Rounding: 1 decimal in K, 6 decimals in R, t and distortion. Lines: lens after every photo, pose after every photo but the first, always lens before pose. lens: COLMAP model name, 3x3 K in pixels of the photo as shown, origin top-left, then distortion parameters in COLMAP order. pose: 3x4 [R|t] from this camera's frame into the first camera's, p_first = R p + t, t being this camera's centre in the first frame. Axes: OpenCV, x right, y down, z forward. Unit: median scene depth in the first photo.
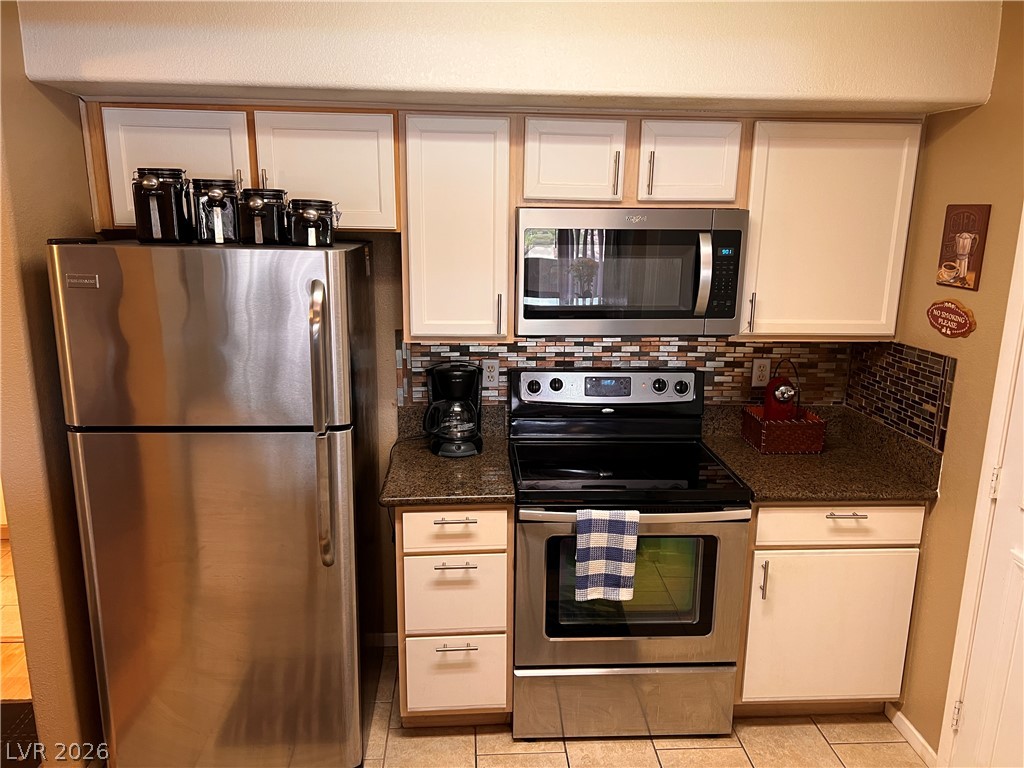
lens RADIAL K [[762.3, 0, 512.0], [0, 762.3, 384.0], [0, 0, 1]] dist [0.132291, -0.214784]
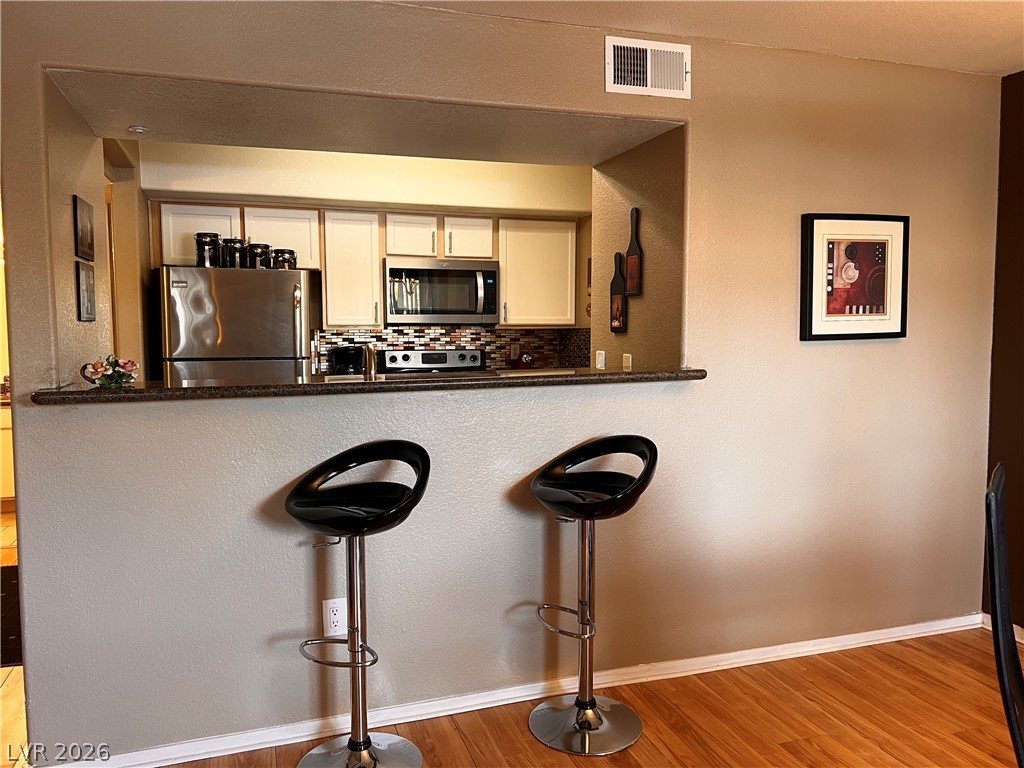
lens RADIAL K [[768.9, 0, 512.0], [0, 768.9, 384.0], [0, 0, 1]] dist [0.062824, -0.087830]
pose [[0.966659, -0.033571, 0.253857, -0.178492], [0.067726, 0.989585, -0.127024, 0.341710], [-0.246949, 0.139982, 0.958865, -0.870599]]
